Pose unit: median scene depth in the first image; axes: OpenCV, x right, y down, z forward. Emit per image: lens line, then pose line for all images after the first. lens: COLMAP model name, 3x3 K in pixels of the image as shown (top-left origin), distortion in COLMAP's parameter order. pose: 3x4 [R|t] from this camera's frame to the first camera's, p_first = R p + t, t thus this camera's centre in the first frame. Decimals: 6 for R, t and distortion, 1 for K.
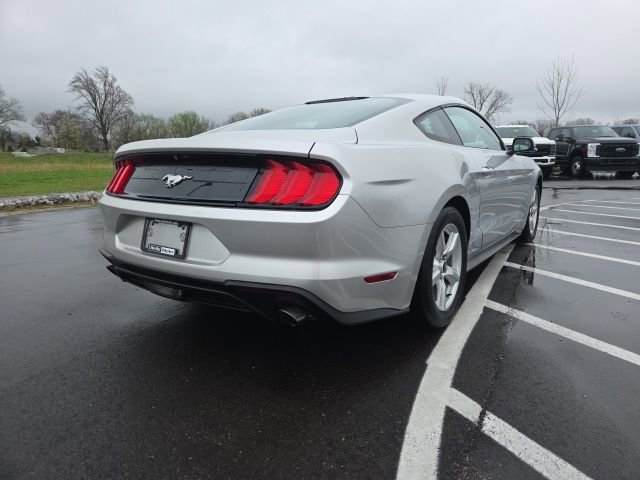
lens RADIAL K [[464.1, 0, 320.0], [0, 464.1, 240.0], [0, 0, 1]] dist [0.074974, -0.067695]
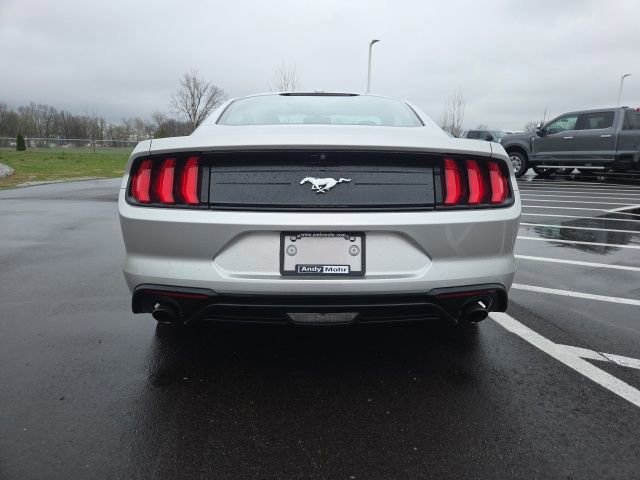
lens RADIAL K [[464.1, 0, 320.0], [0, 464.1, 240.0], [0, 0, 1]] dist [0.074974, -0.067695]
pose [[0.785304, -0.107068, 0.609782, -0.840567], [0.097127, 0.994043, 0.049454, -0.071546], [-0.611445, 0.020390, 0.791025, 0.358521]]
